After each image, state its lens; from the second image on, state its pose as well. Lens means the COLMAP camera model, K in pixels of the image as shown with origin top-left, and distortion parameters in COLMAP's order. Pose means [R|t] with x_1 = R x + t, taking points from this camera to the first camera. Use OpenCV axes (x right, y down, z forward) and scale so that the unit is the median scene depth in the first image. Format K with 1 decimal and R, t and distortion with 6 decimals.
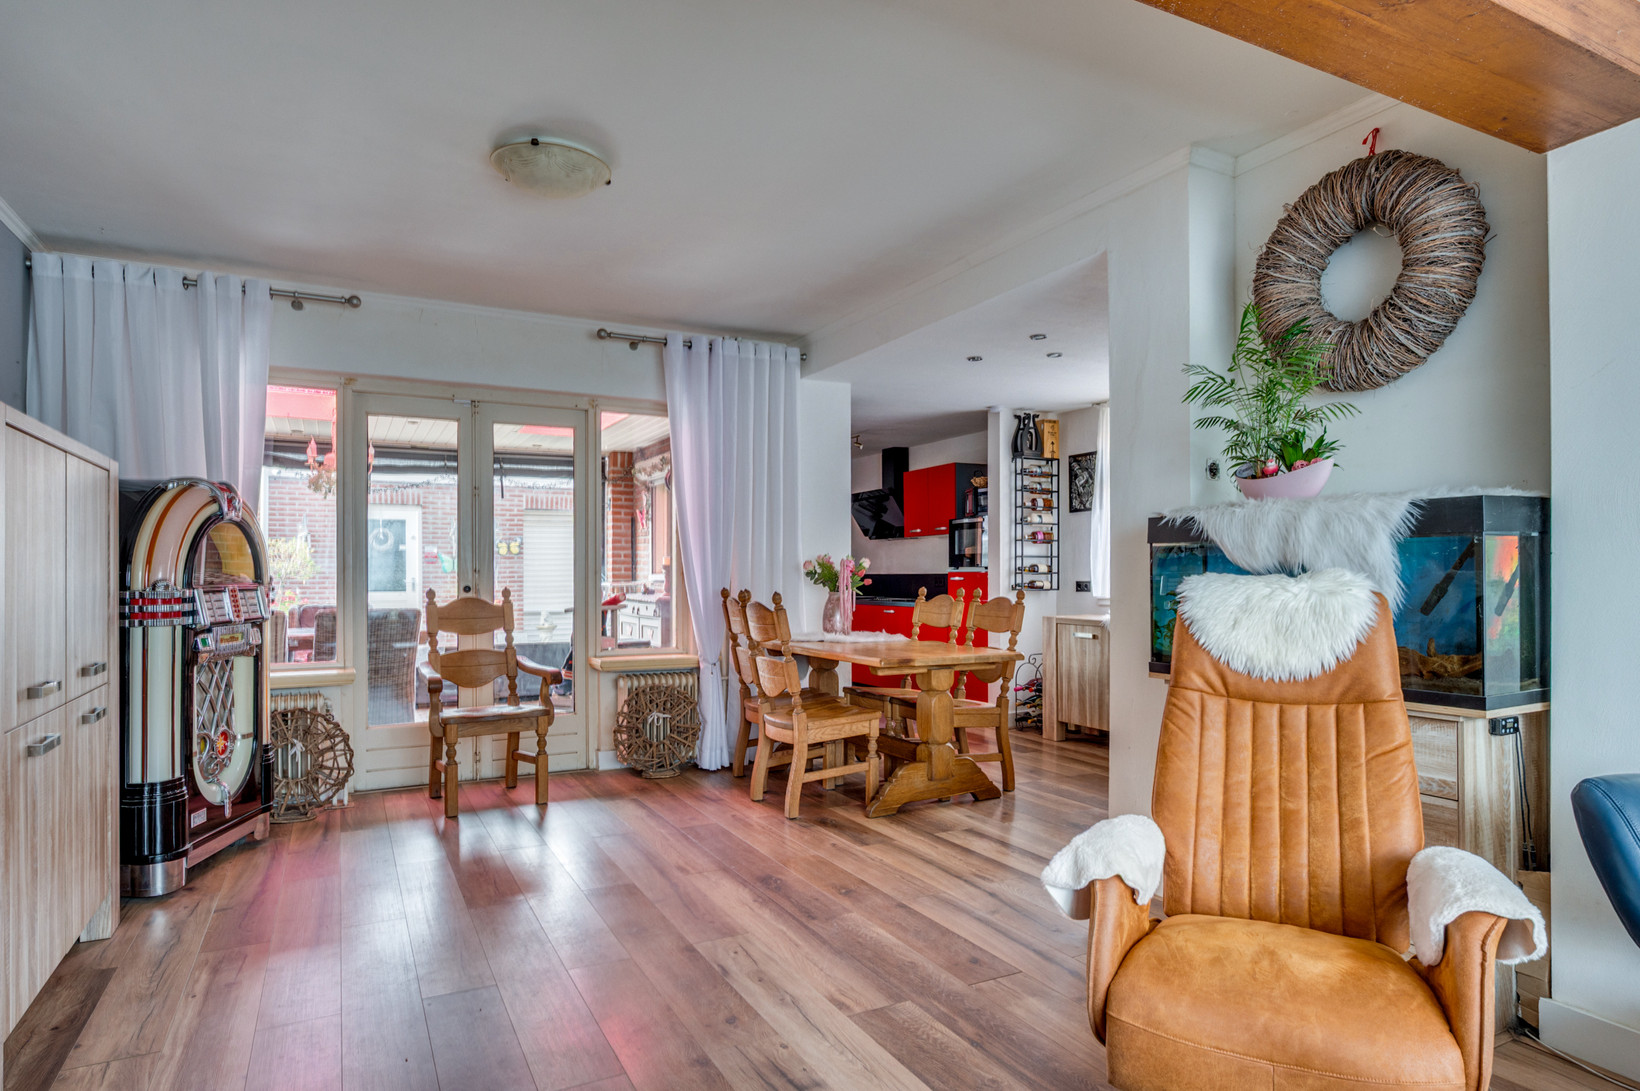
lens RADIAL K [[946.6, 0, 826.5], [0, 946.6, 566.2], [0, 0, 1]] dist [-0.030261, 0.000016]
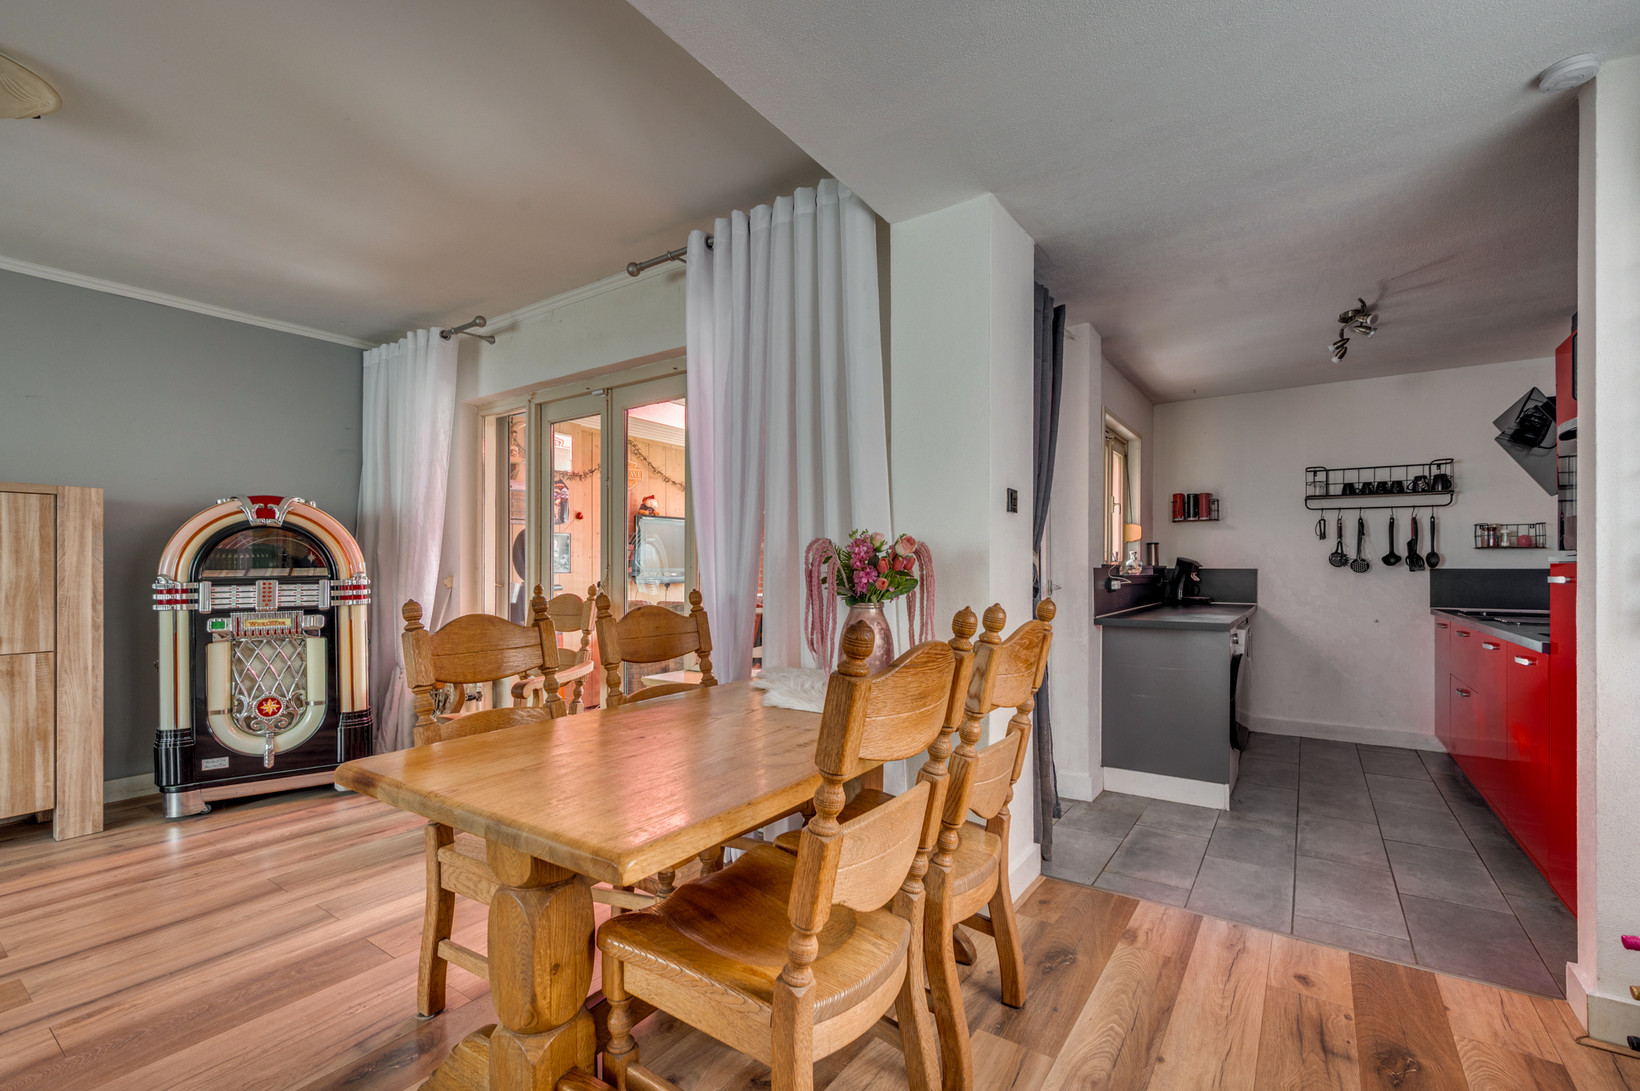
lens RADIAL K [[710.4, 0, 831.5], [0, 710.4, 580.6], [0, 0, 1]] dist [-0.000885, 0.000247]
pose [[0.476715, 0.014255, -0.878942, 0.396188], [0.007859, 0.999759, 0.020477, 0.006509], [0.879023, -0.016670, 0.476488, 0.897433]]
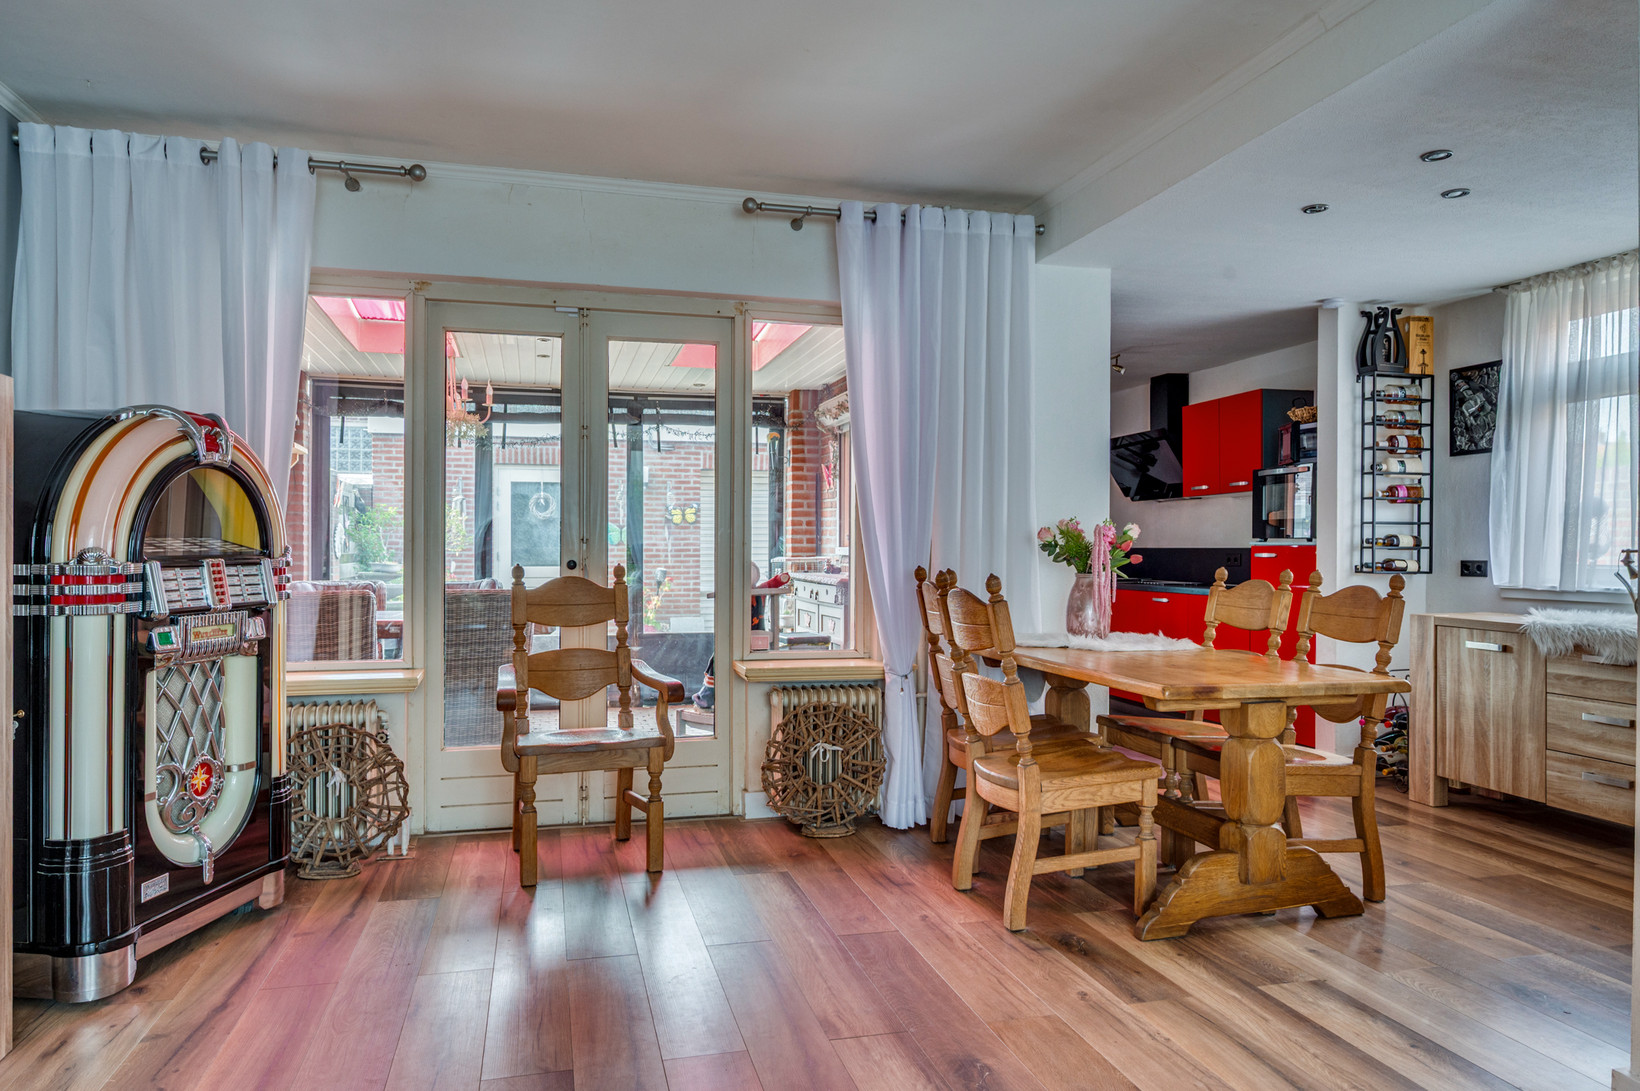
lens RADIAL K [[1085.1, 0, 824.3], [0, 1085.1, 554.5], [0, 0, 1]] dist [-0.004516, 0.002843]
pose [[0.975440, 0.007043, -0.220153, -0.002356], [-0.004004, 0.999890, 0.014247, 0.003538], [0.220229, -0.013015, 0.975361, 0.222897]]
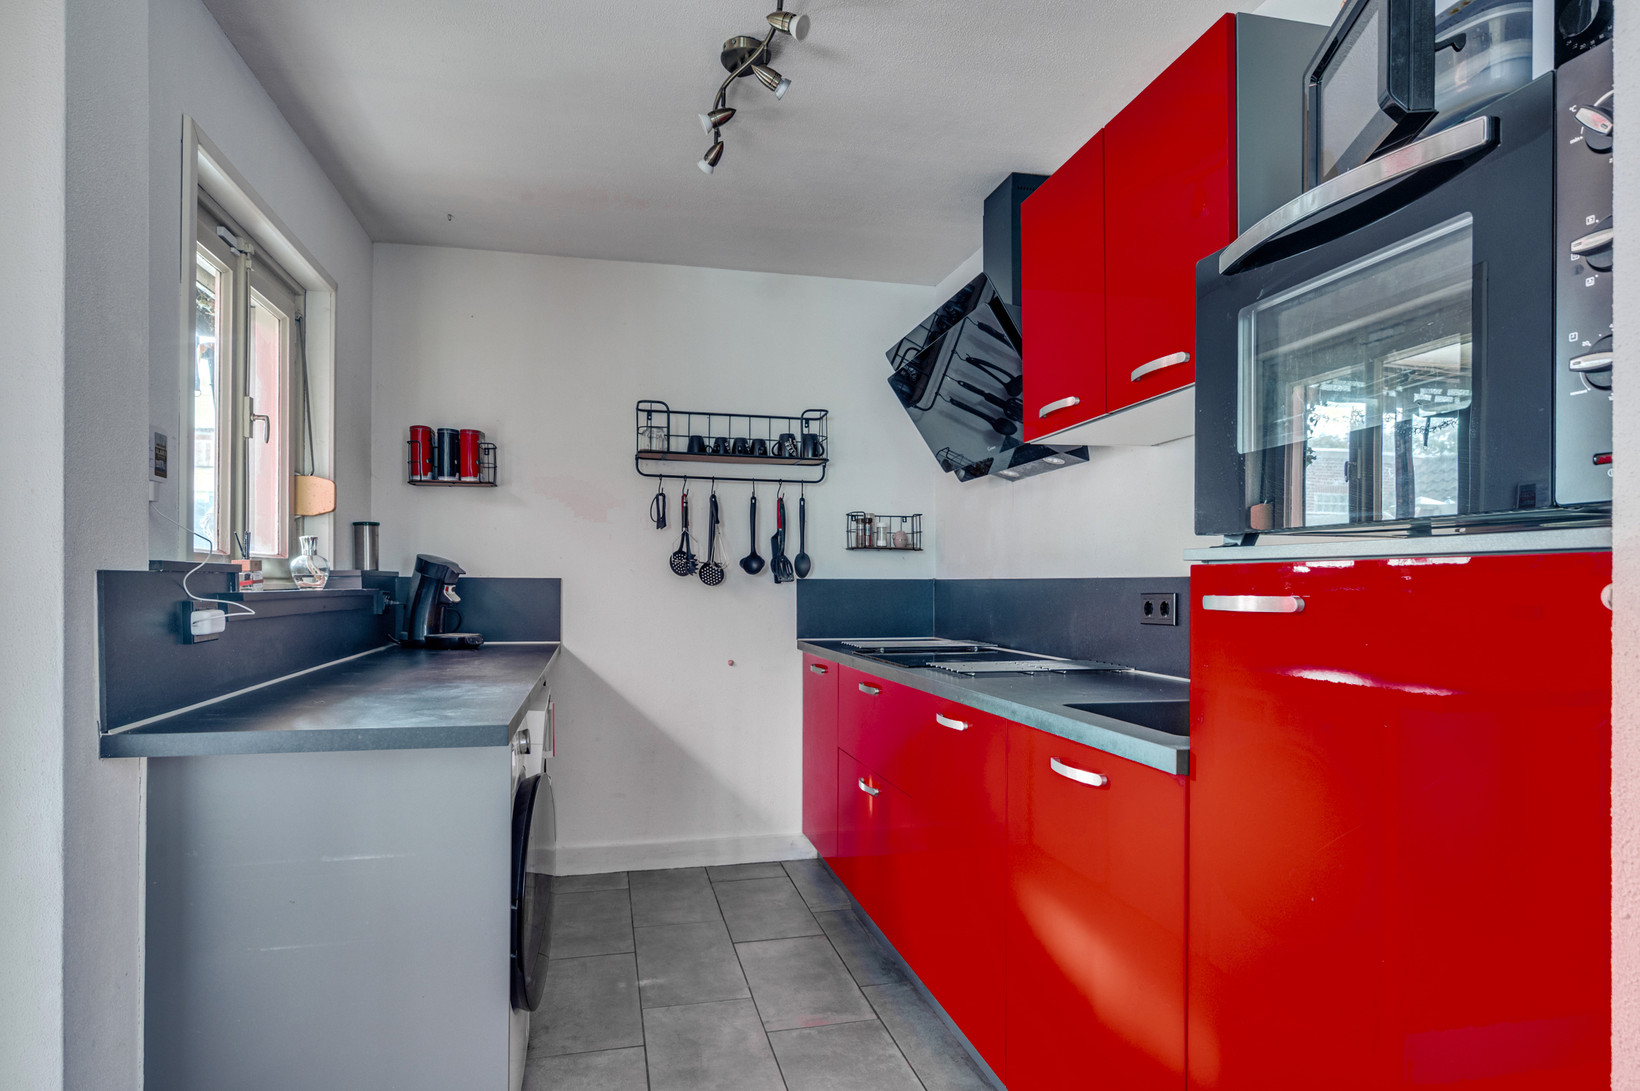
lens RADIAL K [[946.6, 0, 826.5], [0, 946.6, 566.2], [0, 0, 1]] dist [-0.030261, 0.000016]
pose [[0.968980, -0.002370, -0.247128, 0.168472], [0.000471, 0.999970, -0.007743, 0.011681], [0.247139, 0.007386, 0.968952, 1.266388]]
